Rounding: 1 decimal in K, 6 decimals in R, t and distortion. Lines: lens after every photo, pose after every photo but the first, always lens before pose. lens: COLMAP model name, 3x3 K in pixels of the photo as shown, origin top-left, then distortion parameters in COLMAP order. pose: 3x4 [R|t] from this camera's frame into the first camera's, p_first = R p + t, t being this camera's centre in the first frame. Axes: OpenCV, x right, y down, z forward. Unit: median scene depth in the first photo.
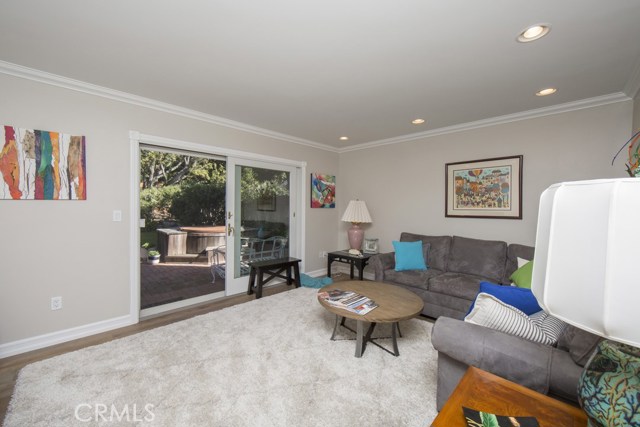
lens RADIAL K [[272.0, 0, 320.1], [0, 272.0, 206.5], [0, 0, 1]] dist [-0.002372, -0.000386]
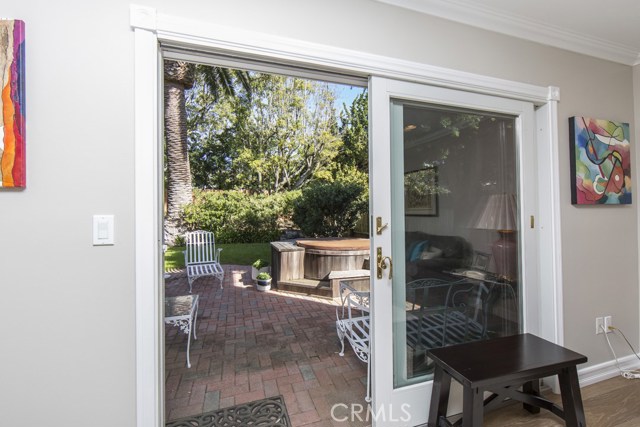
lens RADIAL K [[272.0, 0, 319.6], [0, 272.0, 212.6], [0, 0, 1]] dist [-0.002372, -0.000386]
pose [[0.904055, -0.021698, -0.426865, -0.153136], [0.019719, 0.999765, -0.009056, 0.009514], [0.426961, -0.000230, 0.904270, 0.384632]]
